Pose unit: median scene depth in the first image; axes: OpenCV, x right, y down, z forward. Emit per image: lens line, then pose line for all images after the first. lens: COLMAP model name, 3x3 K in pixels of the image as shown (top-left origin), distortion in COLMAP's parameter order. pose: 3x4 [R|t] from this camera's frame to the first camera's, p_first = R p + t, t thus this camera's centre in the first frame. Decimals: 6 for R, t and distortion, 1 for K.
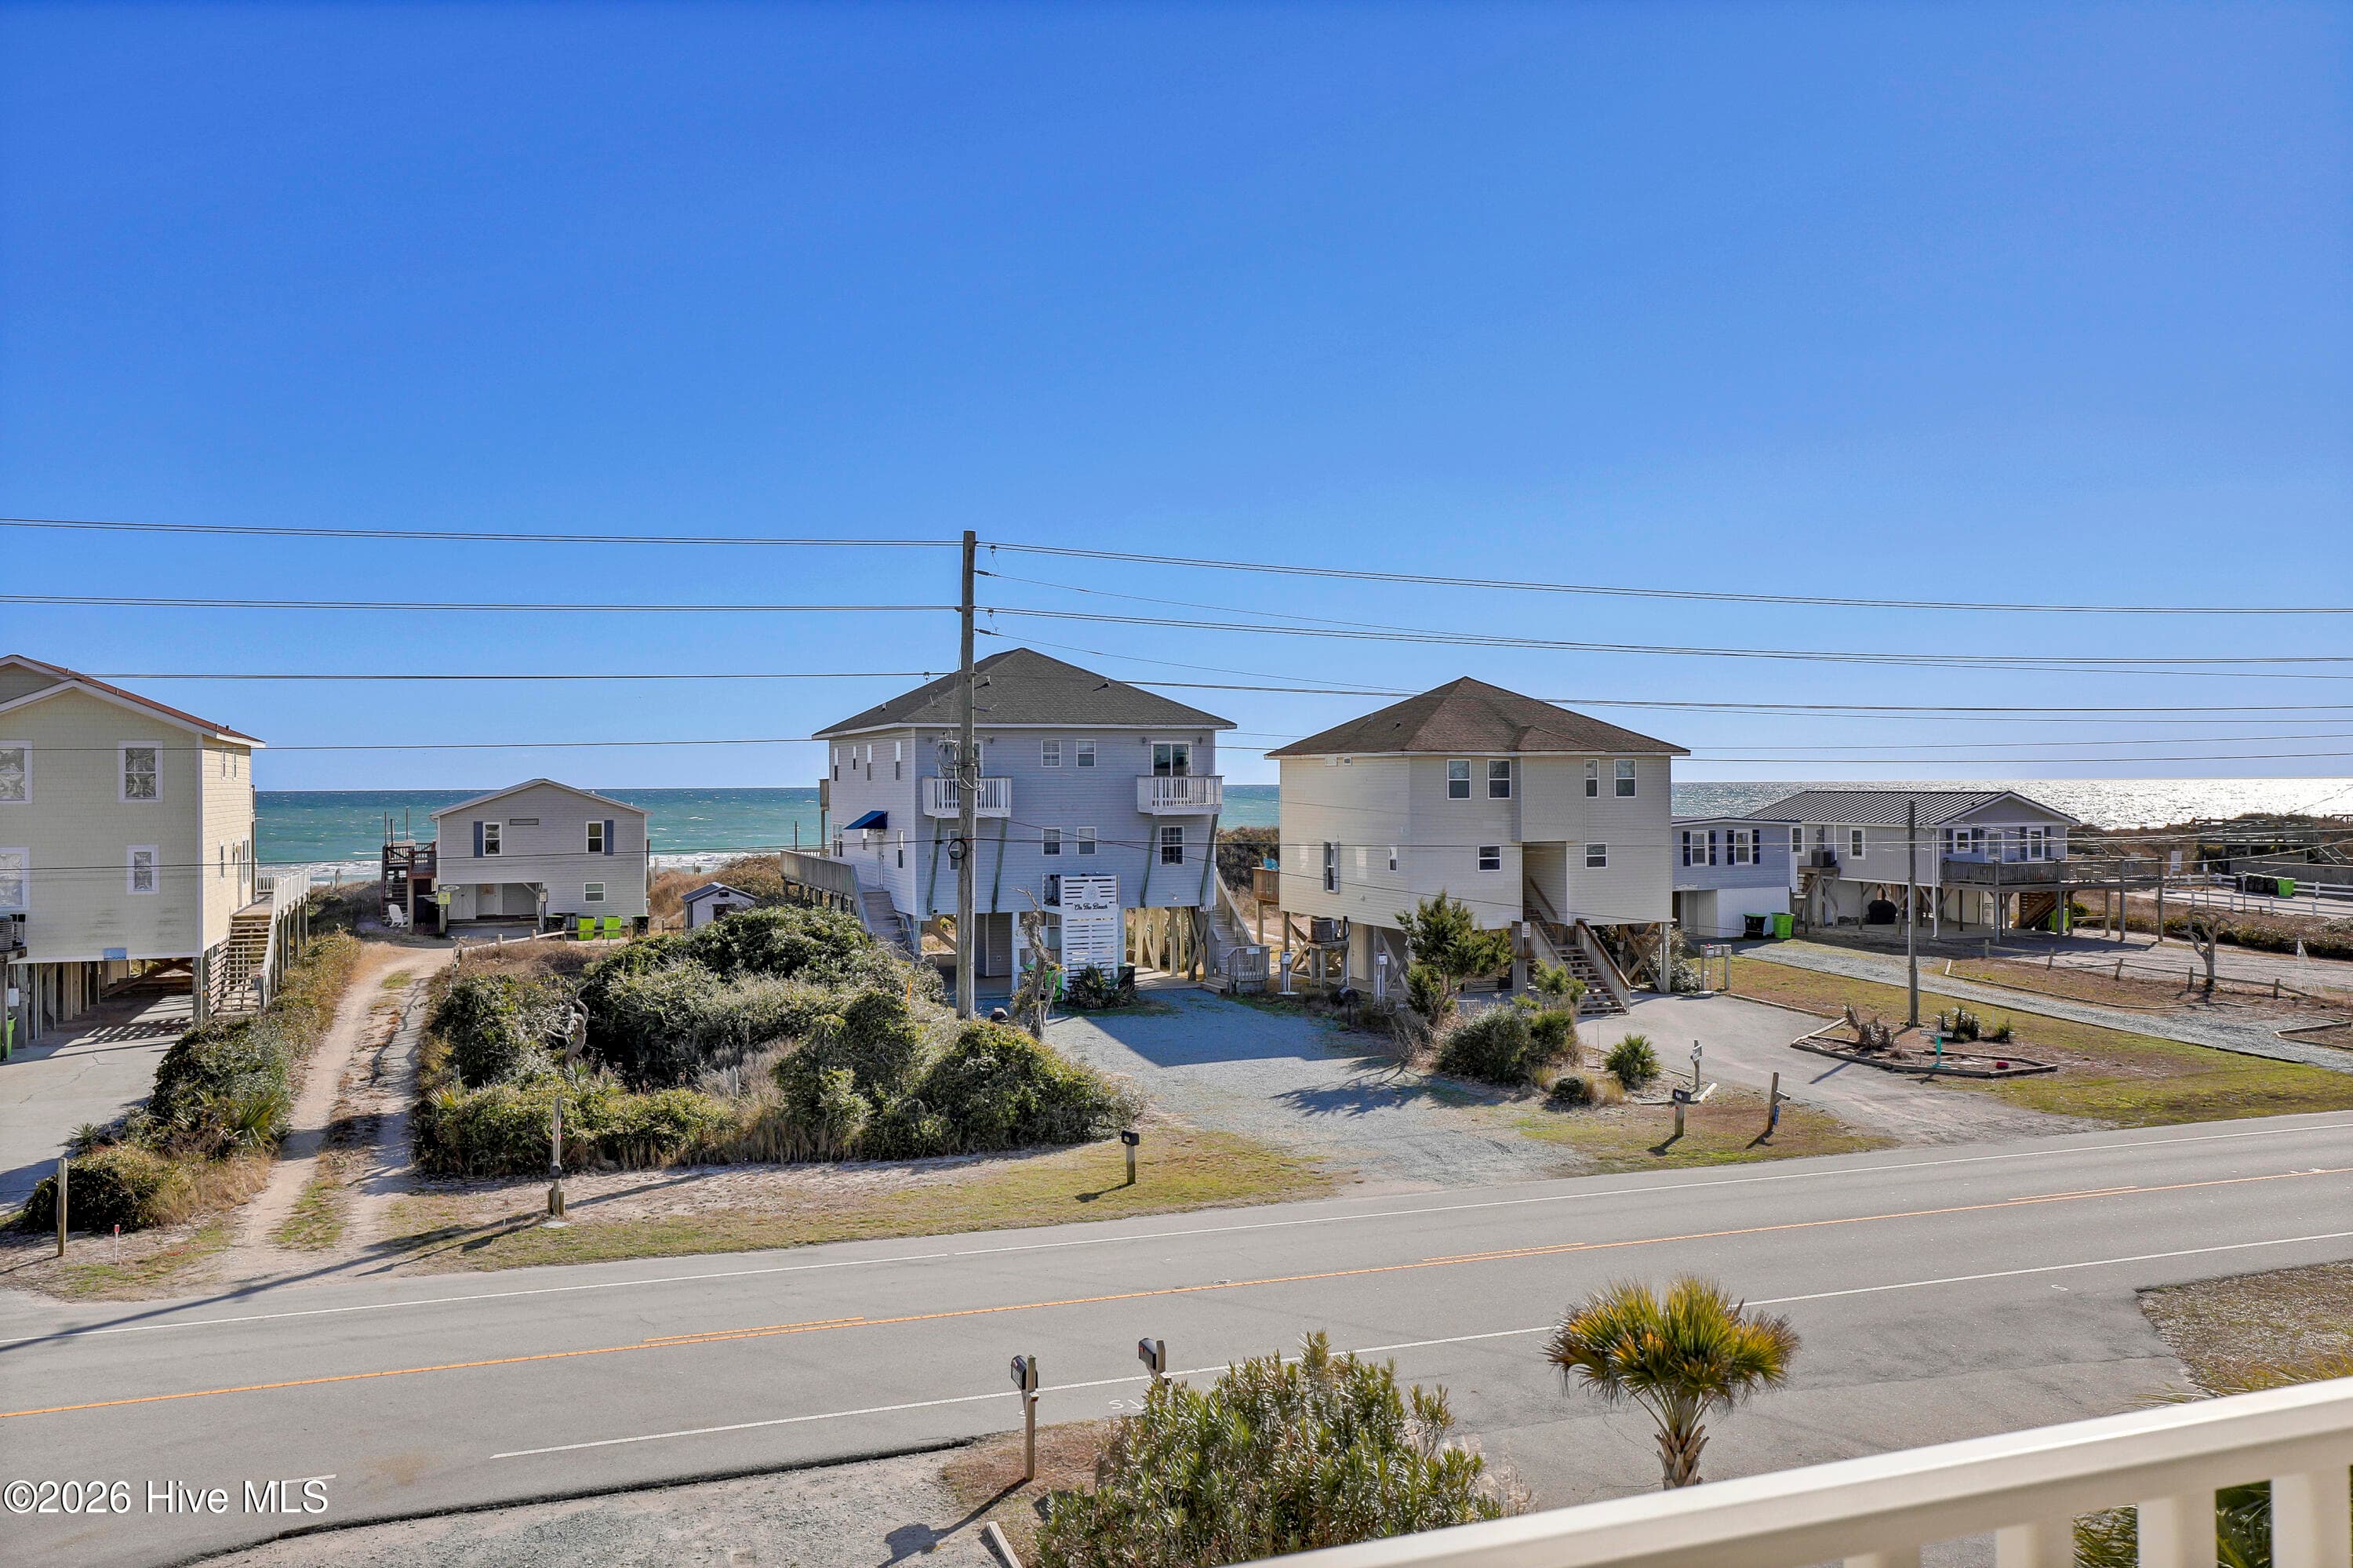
lens RADIAL K [[1832.7, 0, 1192.7], [0, 1832.7, 762.6], [0, 0, 1]] dist [0.016271, 0.003046]
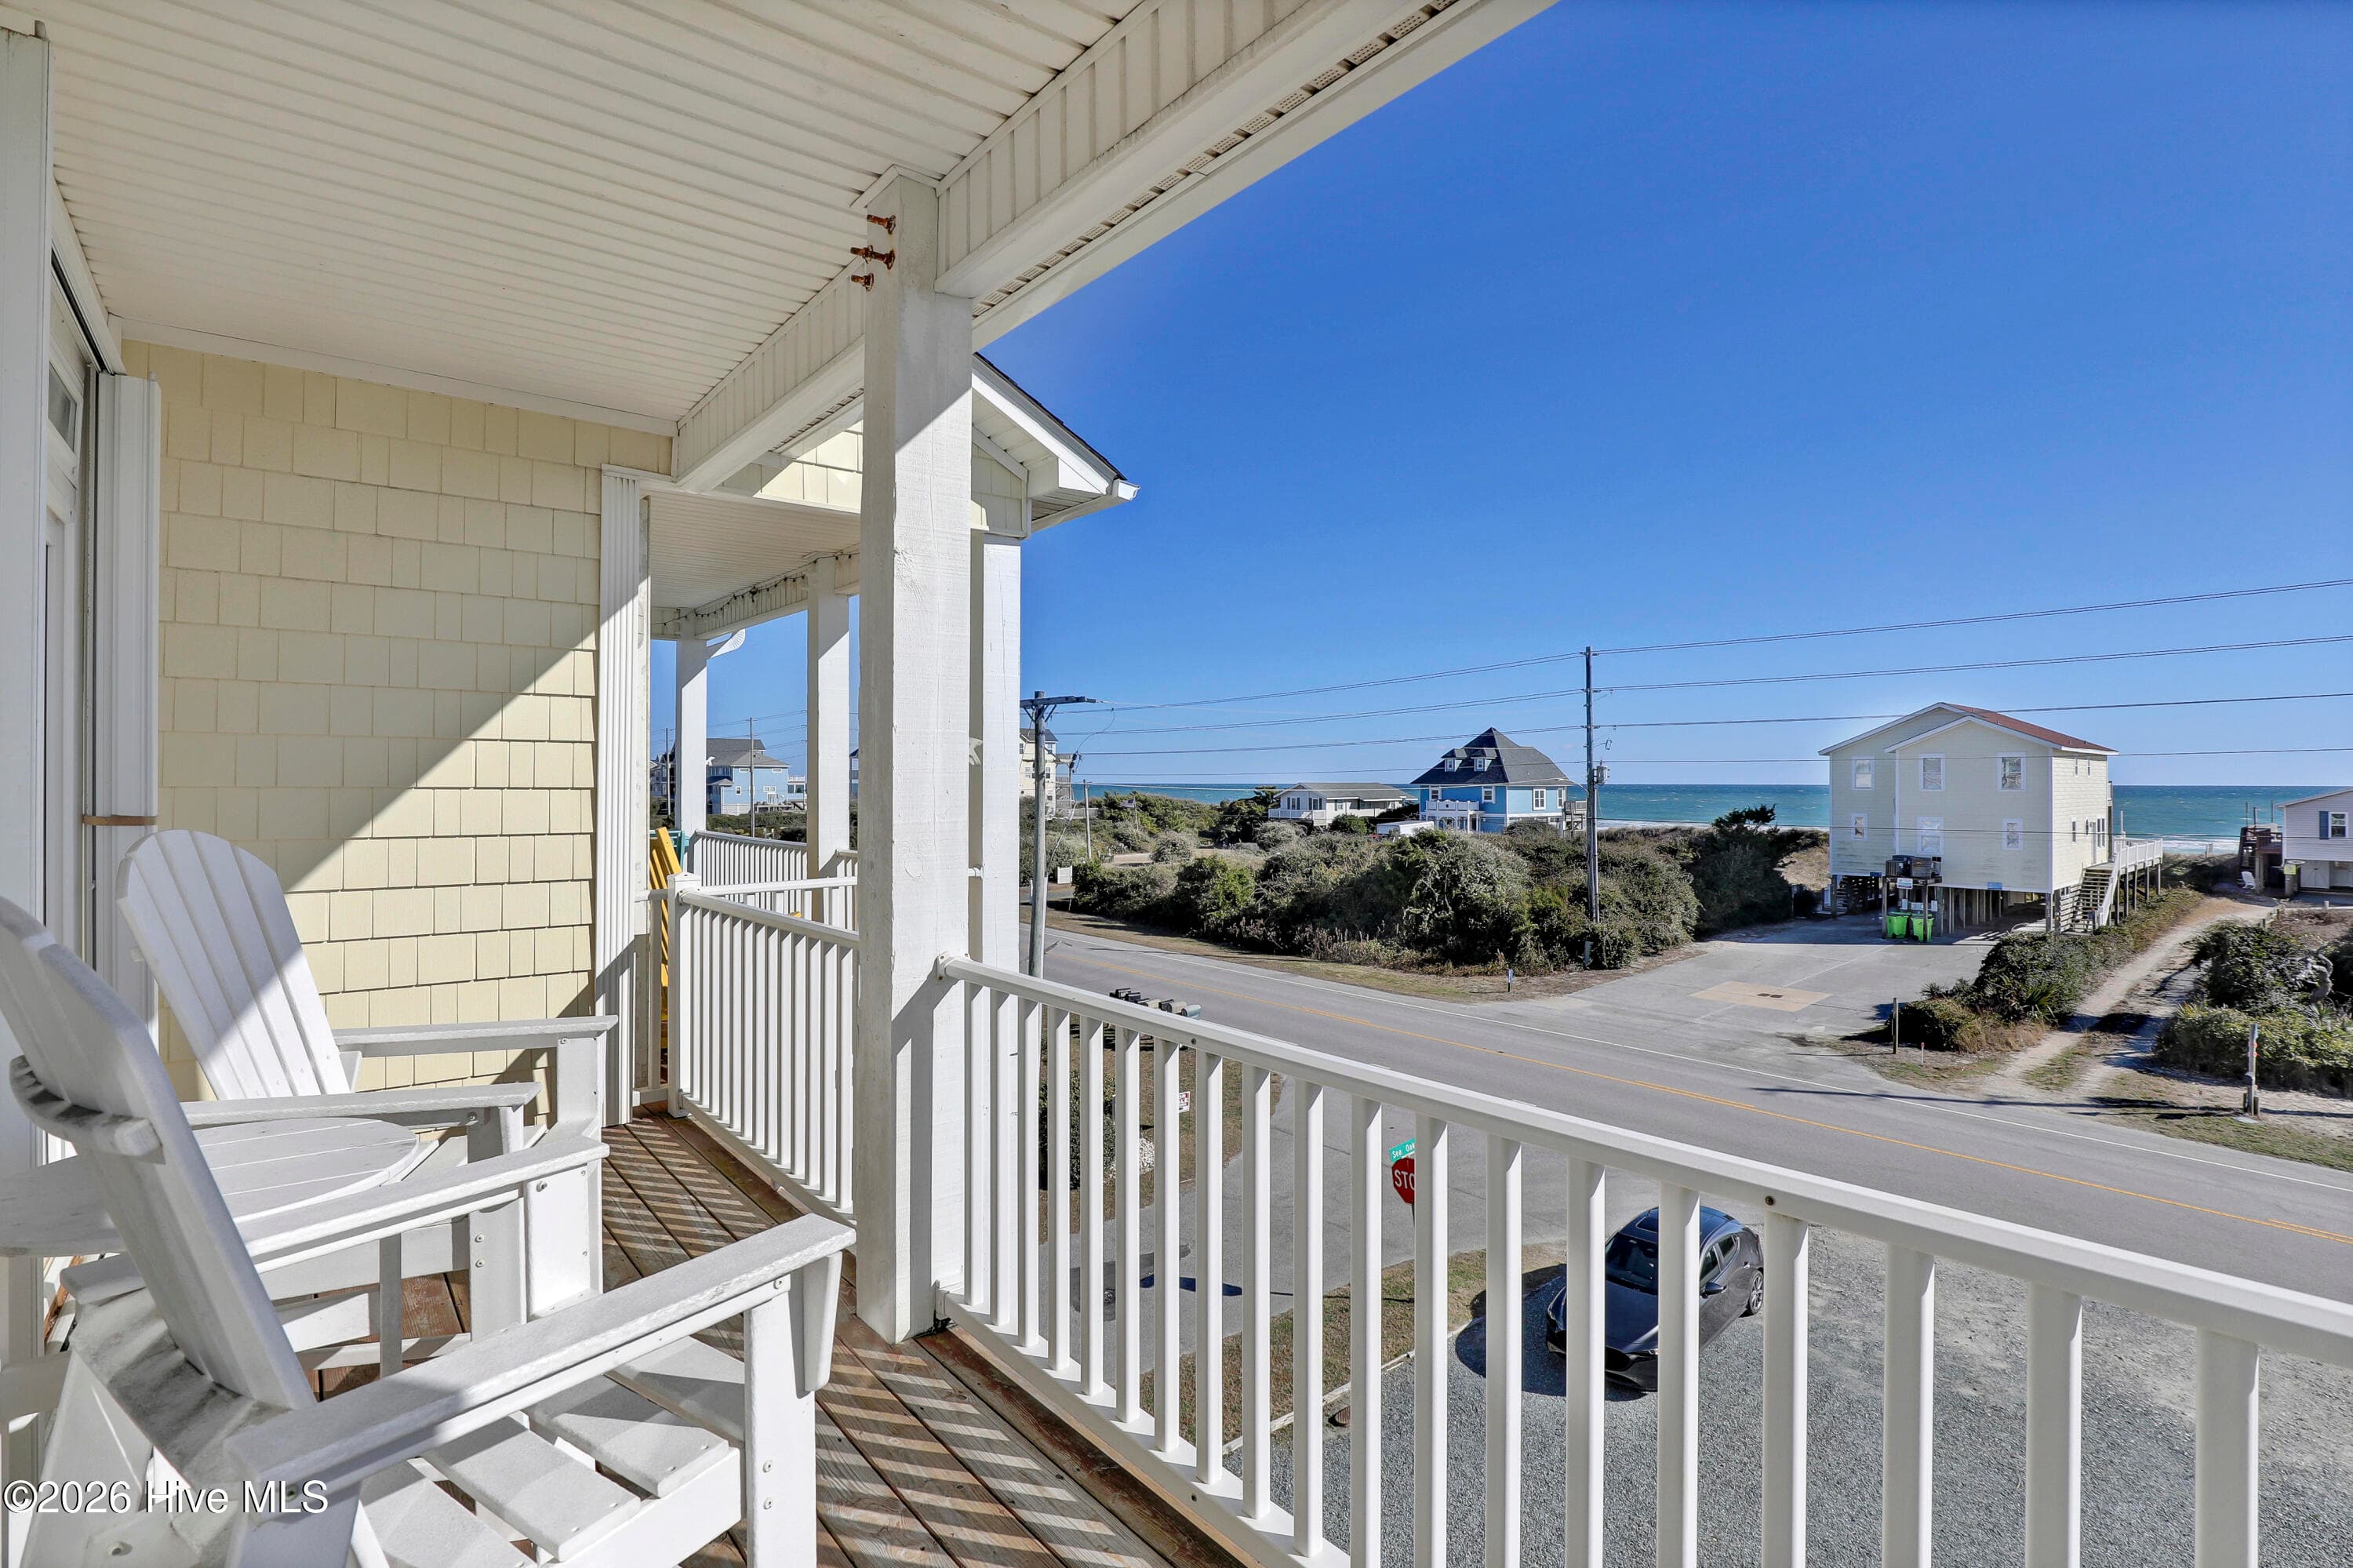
lens RADIAL K [[1129.5, 0, 1193.3], [0, 1129.5, 772.9], [0, 0, 1]] dist [-0.024893, 0.000187]
pose [[0.320271, -0.000502, -0.947326, 0.113219], [0.006270, 0.999979, 0.001590, -0.000328], [0.947305, -0.006449, 0.320267, 0.033646]]
